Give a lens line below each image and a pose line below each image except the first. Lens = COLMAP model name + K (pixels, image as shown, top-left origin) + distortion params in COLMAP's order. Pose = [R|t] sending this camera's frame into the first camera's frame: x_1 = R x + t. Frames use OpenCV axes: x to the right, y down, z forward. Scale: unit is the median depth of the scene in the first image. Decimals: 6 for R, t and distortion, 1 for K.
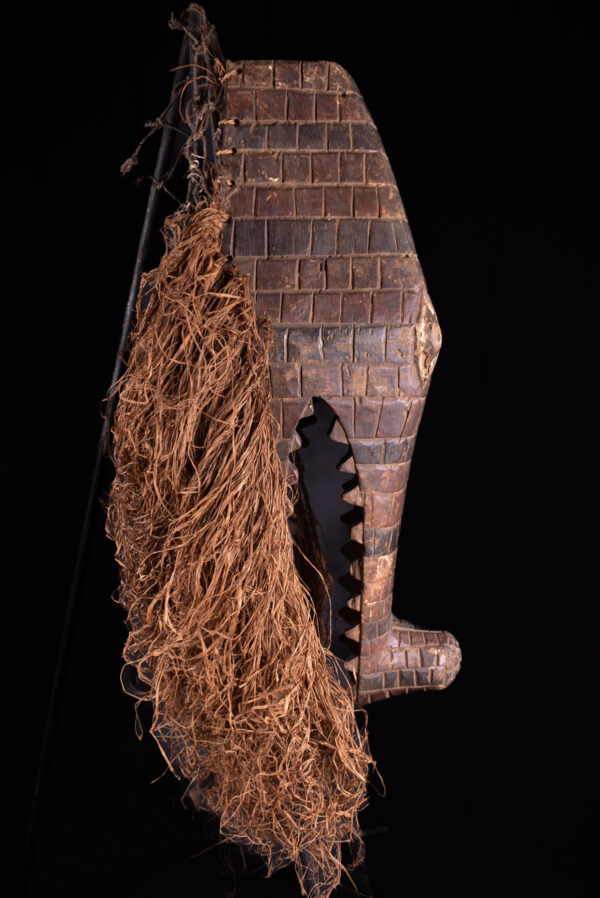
lens RADIAL K [[755.1, 0, 300.0], [0, 755.1, 449.0], [0, 0, 1]] dist [-0.008685, -0.009825]
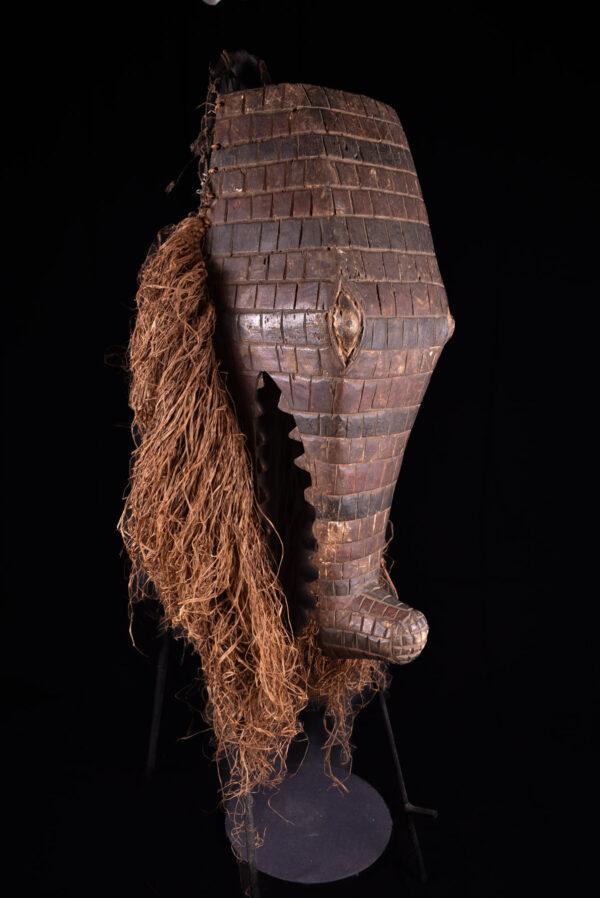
lens RADIAL K [[755.1, 0, 300.0], [0, 755.1, 449.0], [0, 0, 1]] dist [-0.008685, -0.009825]
pose [[0.811026, 0.111700, -0.574248, 0.779926], [-0.105047, 0.993454, 0.044881, -0.008563], [0.575502, 0.023924, 0.817451, 0.075778]]
